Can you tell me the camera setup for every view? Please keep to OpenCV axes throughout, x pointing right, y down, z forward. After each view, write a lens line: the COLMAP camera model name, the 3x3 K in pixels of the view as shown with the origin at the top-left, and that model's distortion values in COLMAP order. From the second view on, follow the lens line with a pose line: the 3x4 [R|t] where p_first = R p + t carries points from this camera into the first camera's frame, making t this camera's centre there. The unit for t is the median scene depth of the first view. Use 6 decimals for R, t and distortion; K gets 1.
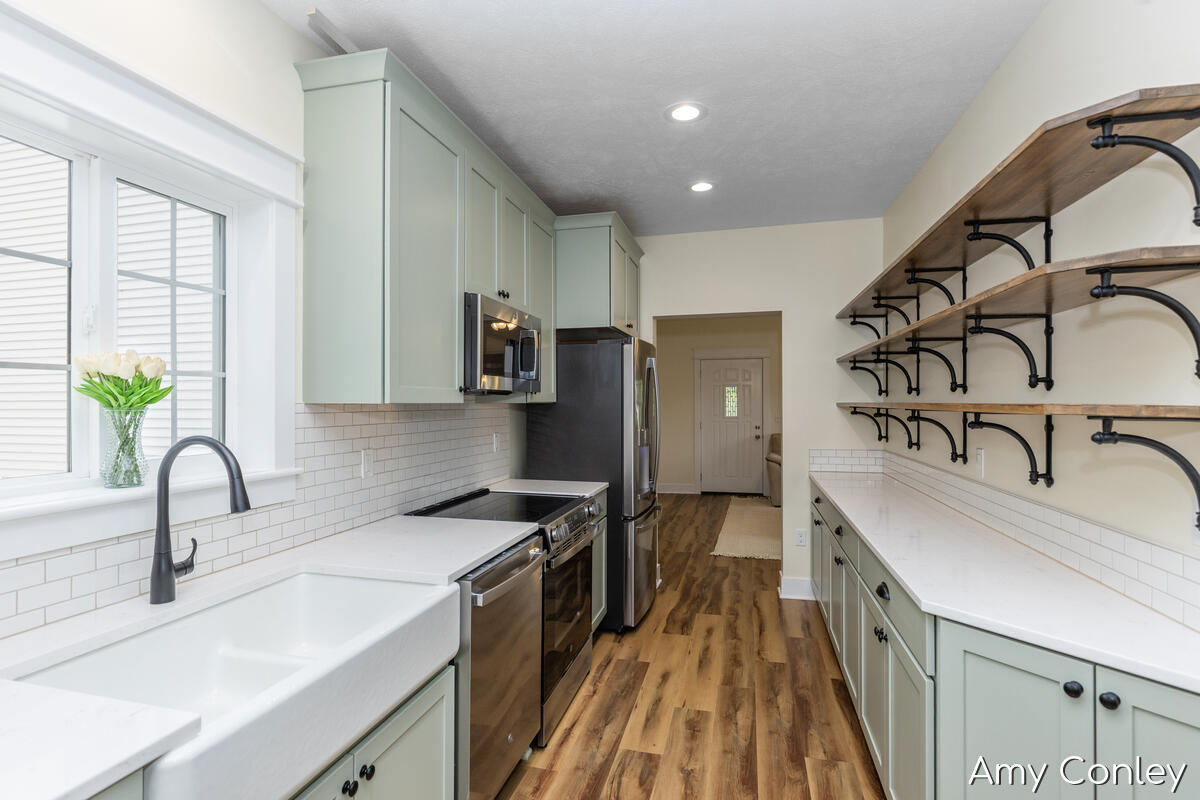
lens RADIAL K [[583.8, 0, 597.4], [0, 583.8, 402.9], [0, 0, 1]] dist [-0.000386, 0.000005]
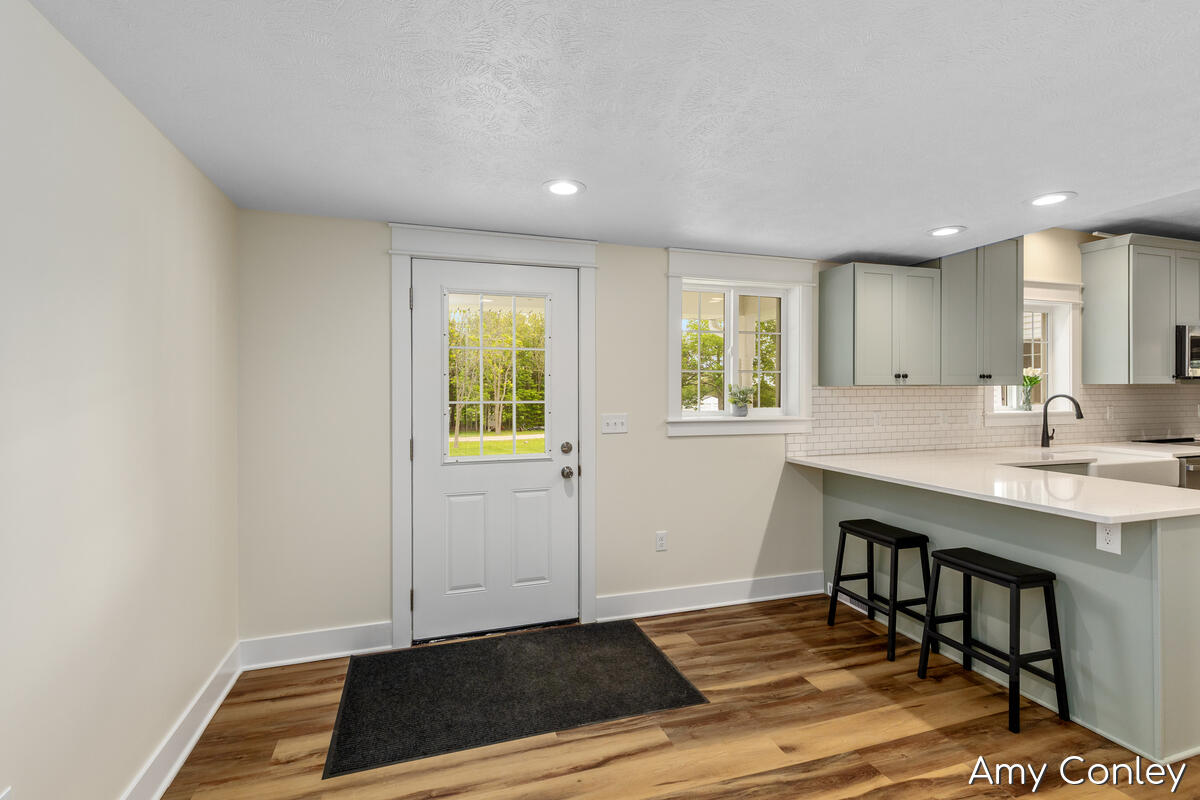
lens RADIAL K [[545.6, 0, 595.3], [0, 545.6, 389.4], [0, 0, 1]] dist [0.015440, 0.000282]
pose [[0.536080, -0.003666, -0.844159, 0.479578], [0.010794, 0.999939, 0.002512, -0.011159], [0.844098, -0.010459, 0.536087, -2.649516]]
